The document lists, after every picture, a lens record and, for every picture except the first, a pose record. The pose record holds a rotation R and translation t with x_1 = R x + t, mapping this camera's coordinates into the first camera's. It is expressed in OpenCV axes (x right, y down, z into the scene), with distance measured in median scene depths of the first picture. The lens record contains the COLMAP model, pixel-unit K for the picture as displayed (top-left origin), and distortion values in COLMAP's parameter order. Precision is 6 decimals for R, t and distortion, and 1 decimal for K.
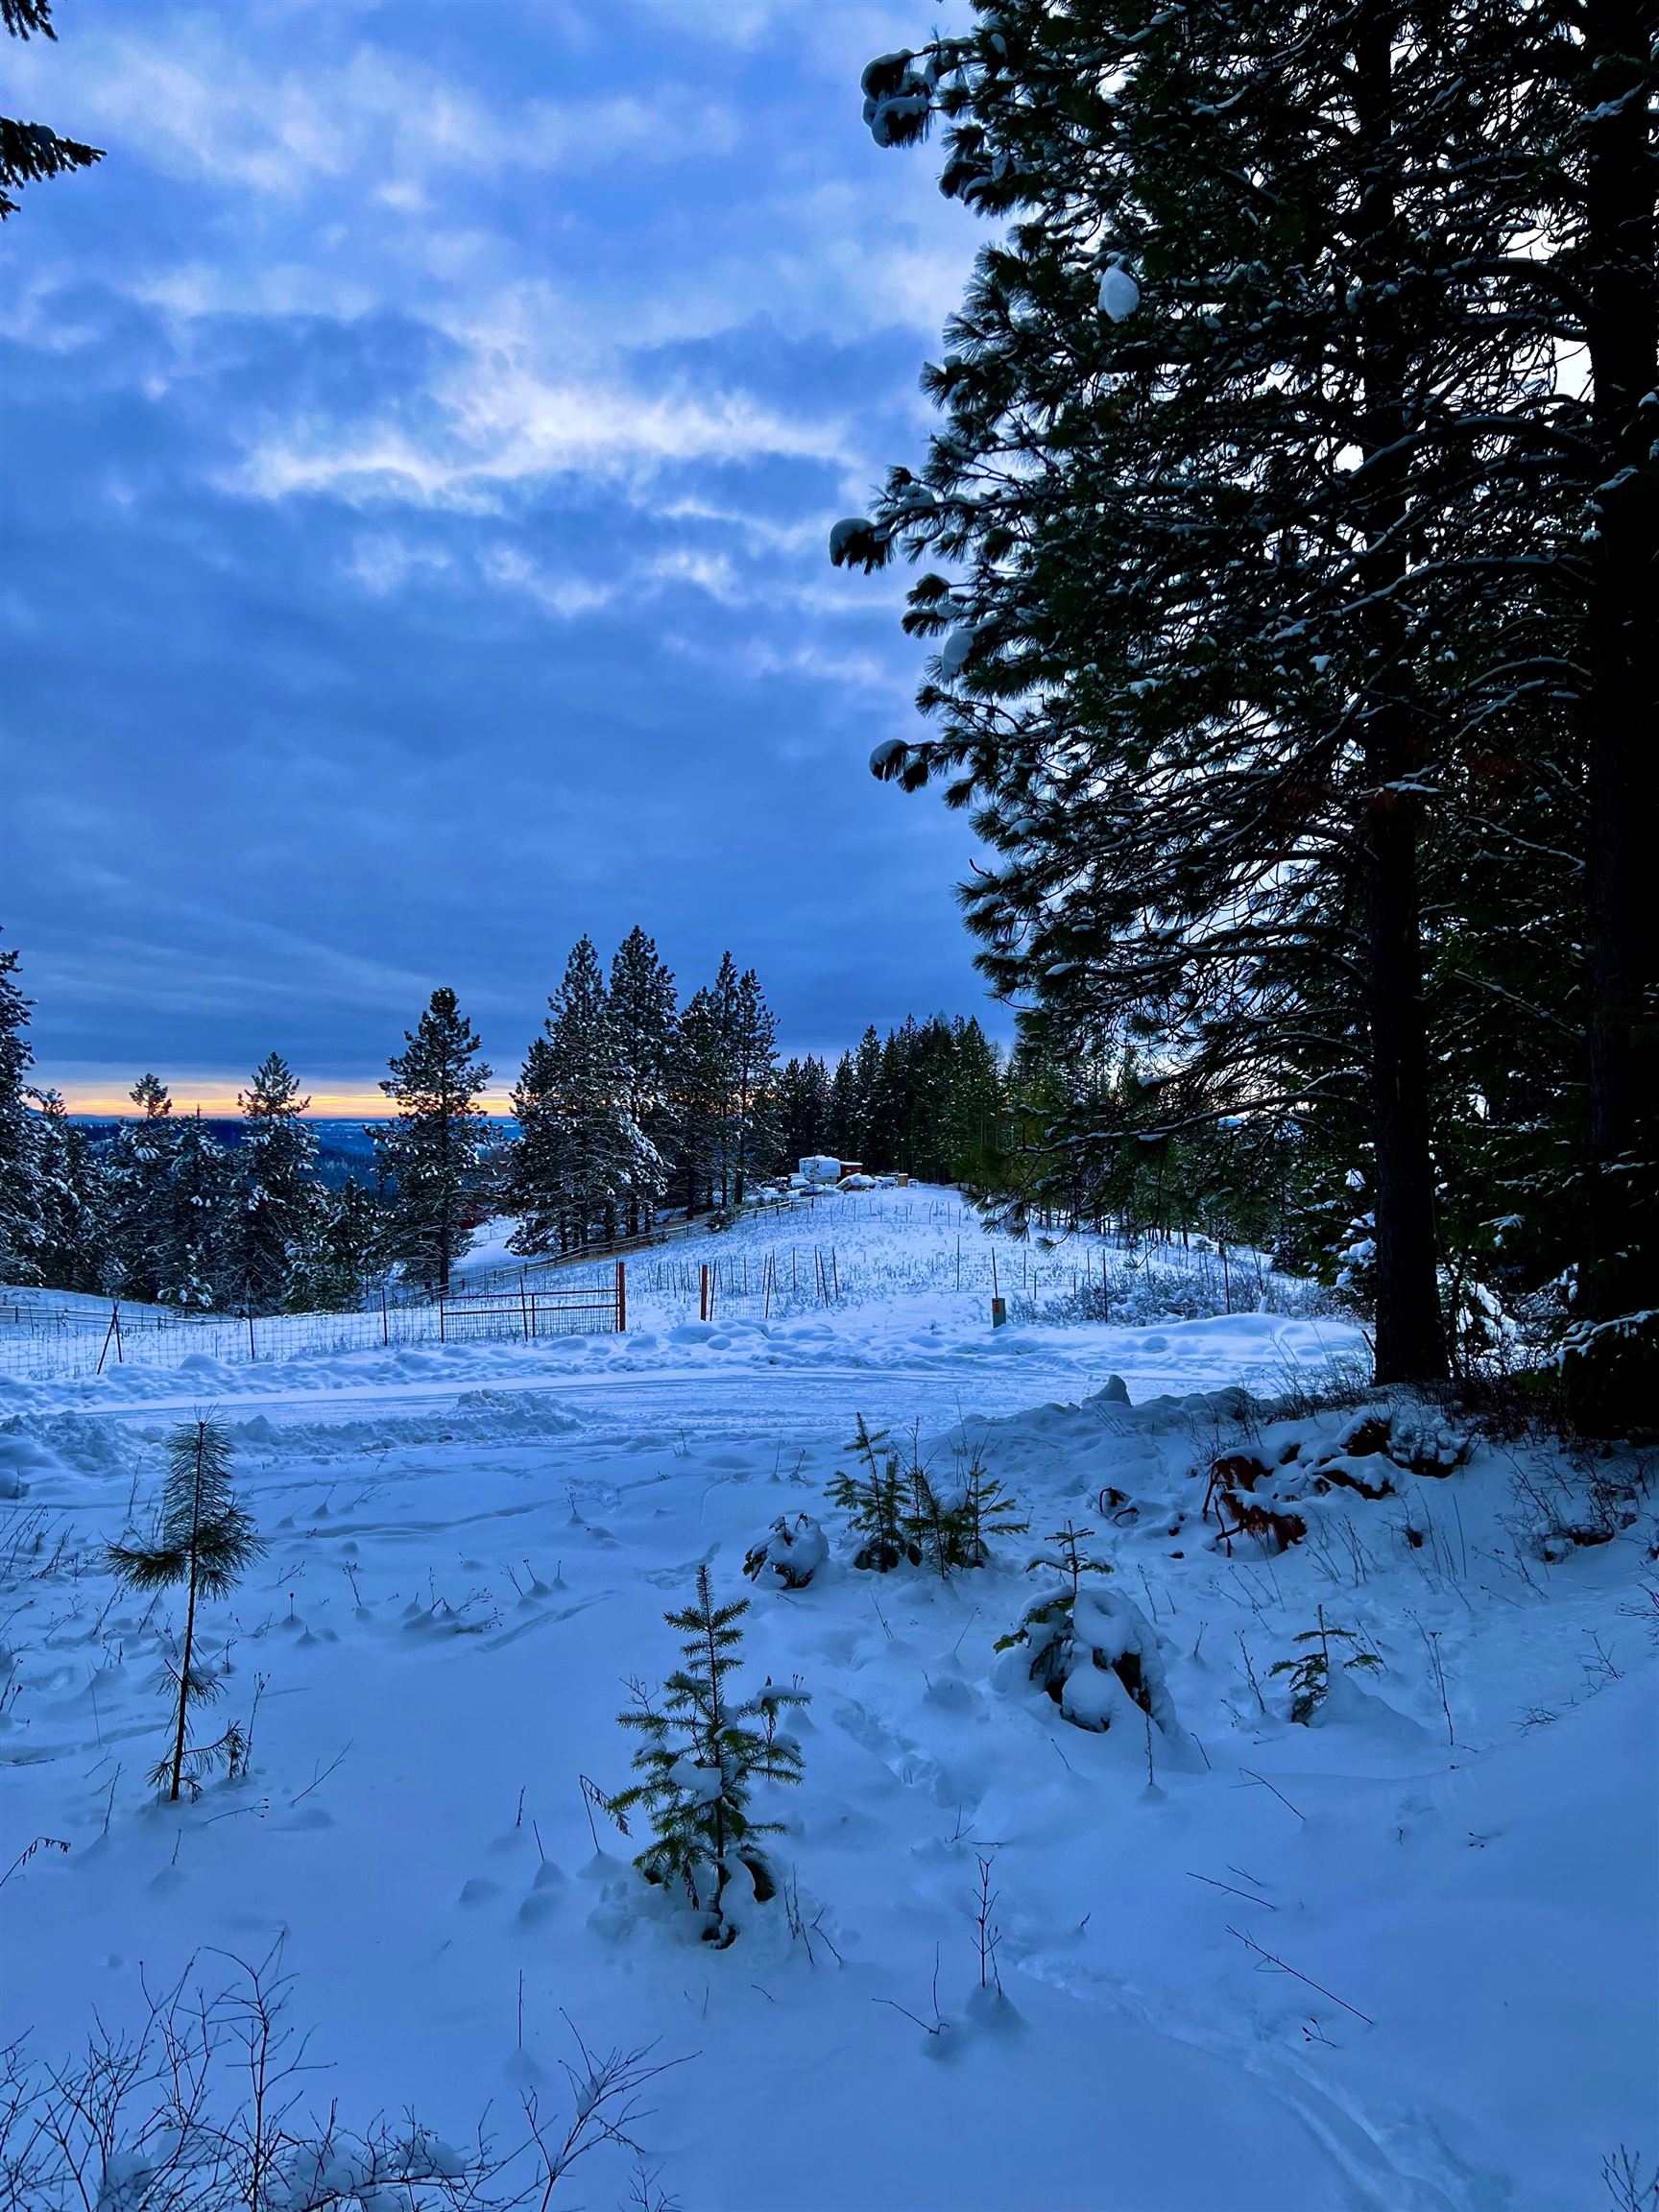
lens RADIAL K [[1657.3, 0, 815.7], [0, 1657.3, 1116.3], [0, 0, 1]] dist [0.063210, -0.064817]
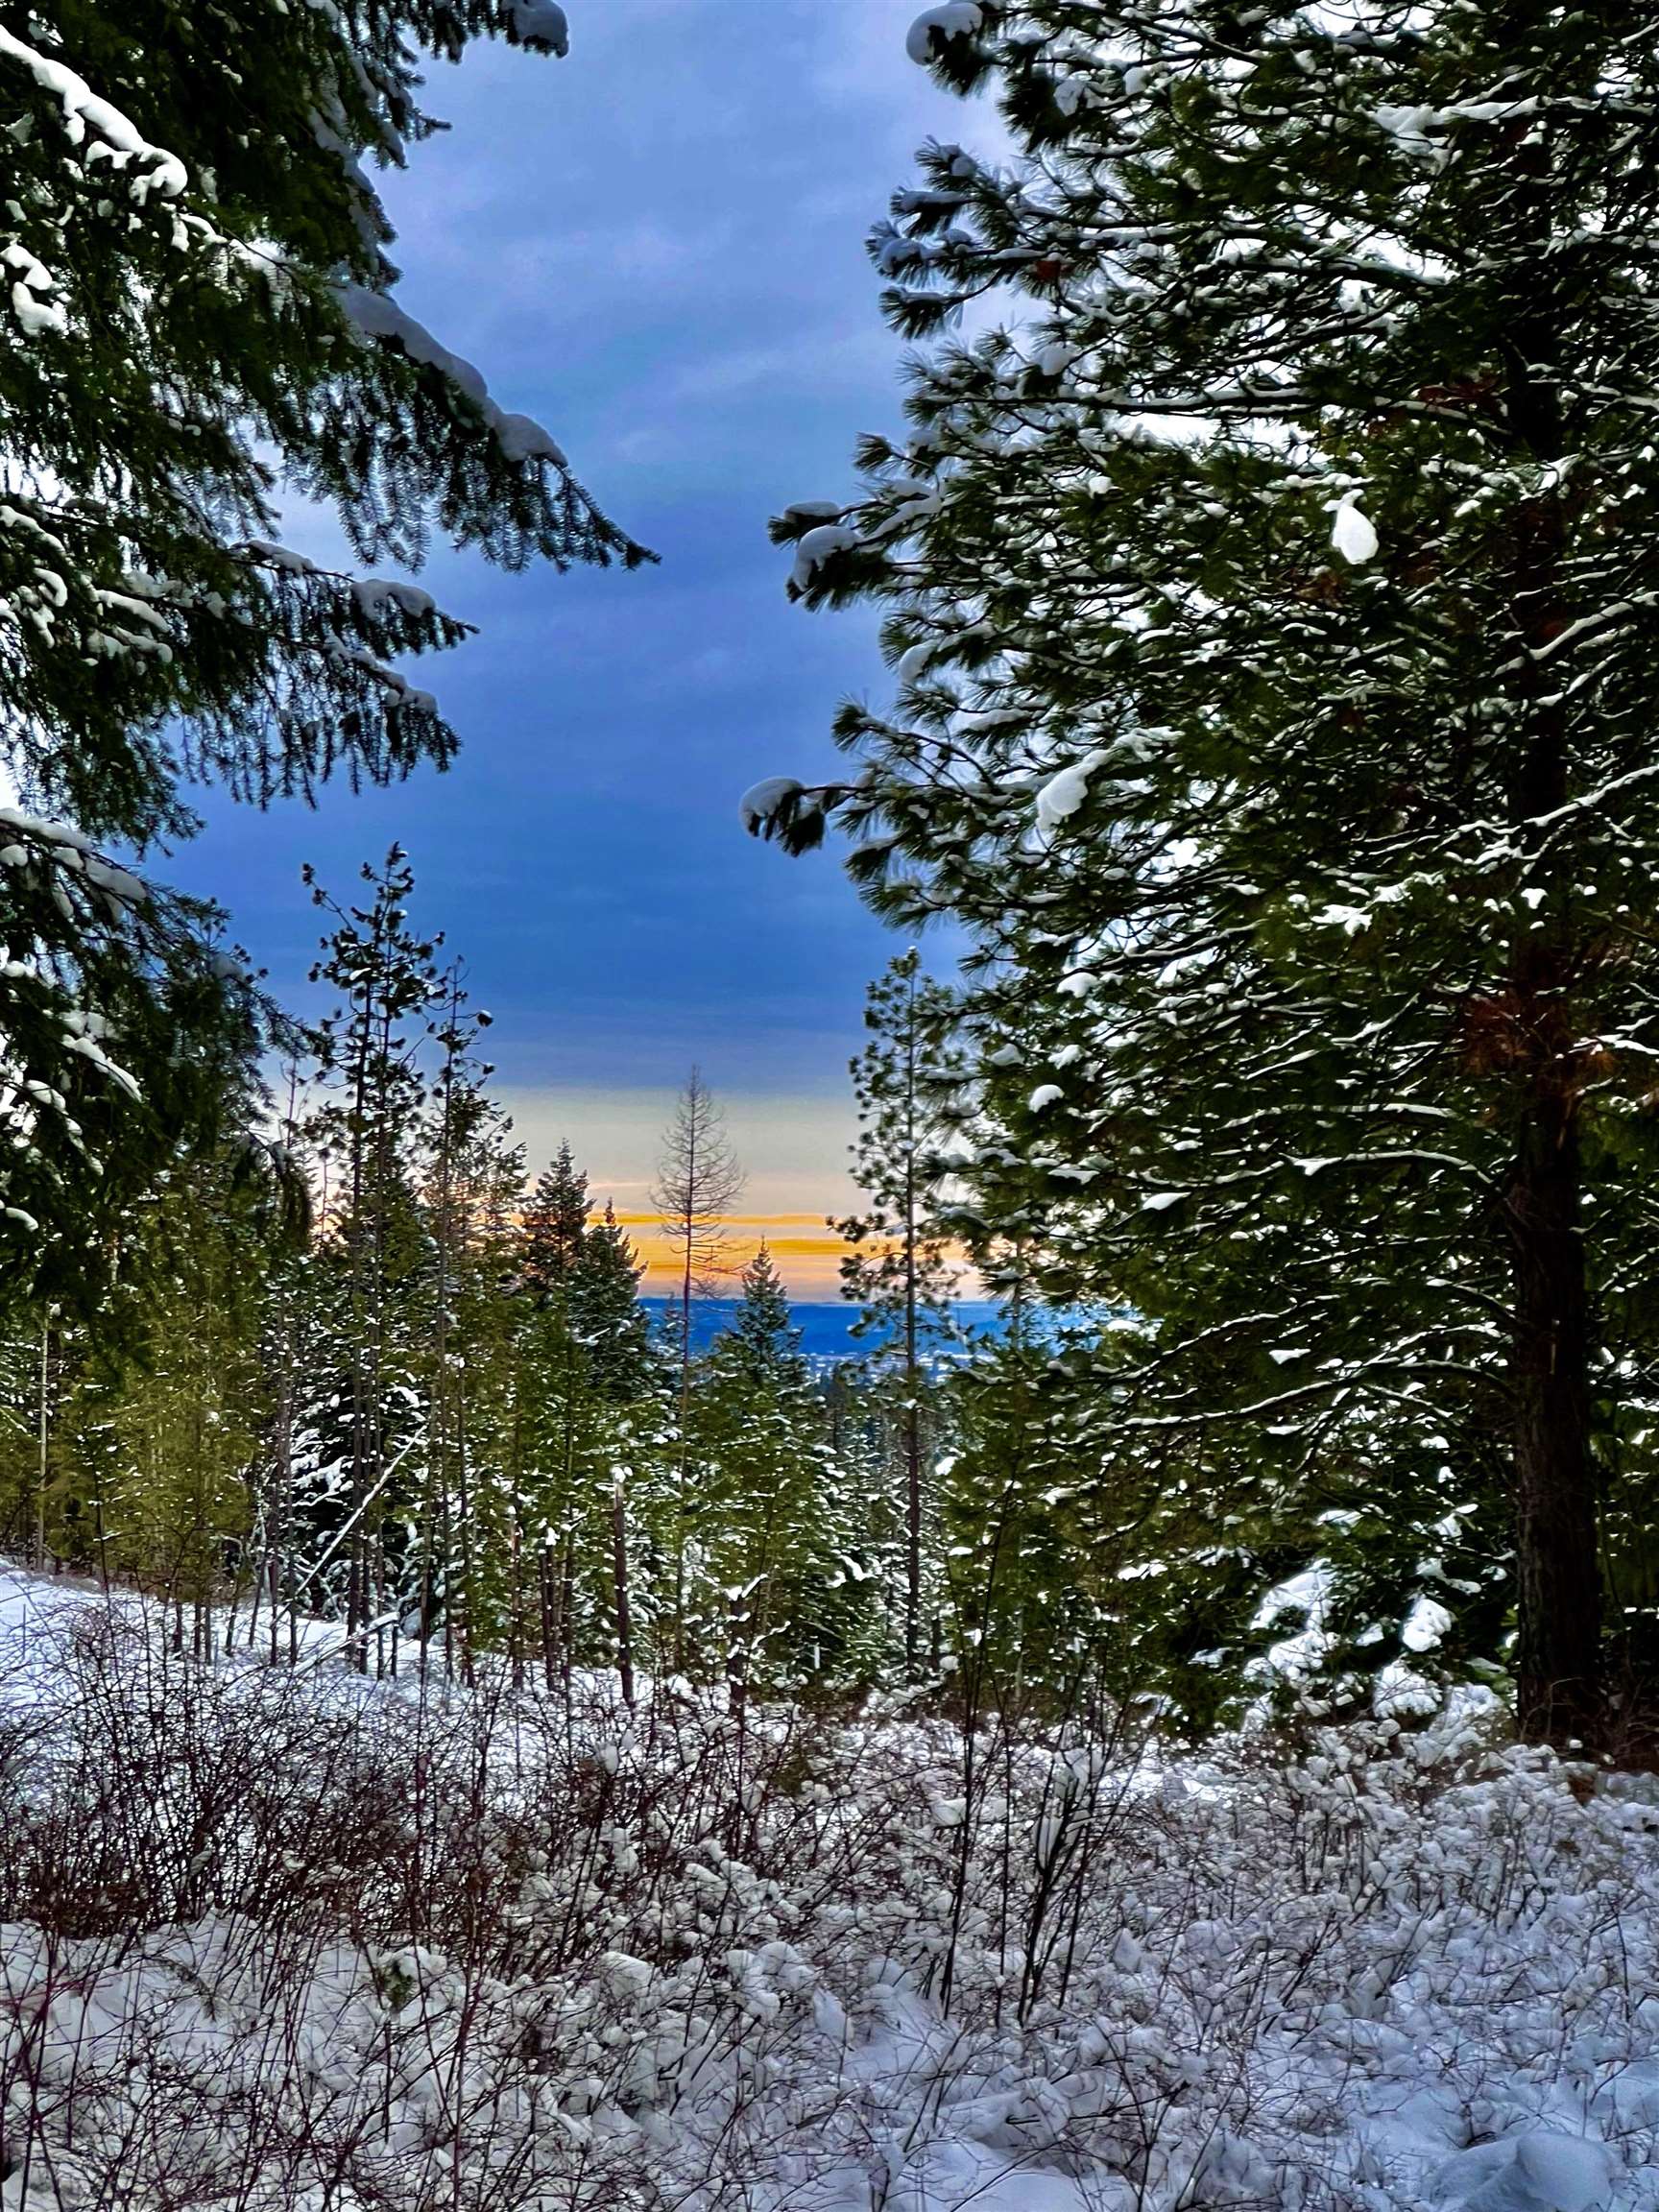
lens RADIAL K [[5872.9, 0, 830.4], [0, 5872.9, 1097.5], [0, 0, 1]] dist [0.075877, 0.000000]
pose [[0.960235, 0.023431, 0.278208, -0.559332], [-0.014723, 0.999335, -0.033349, -0.034530], [-0.278805, 0.027927, 0.959942, -1.144960]]
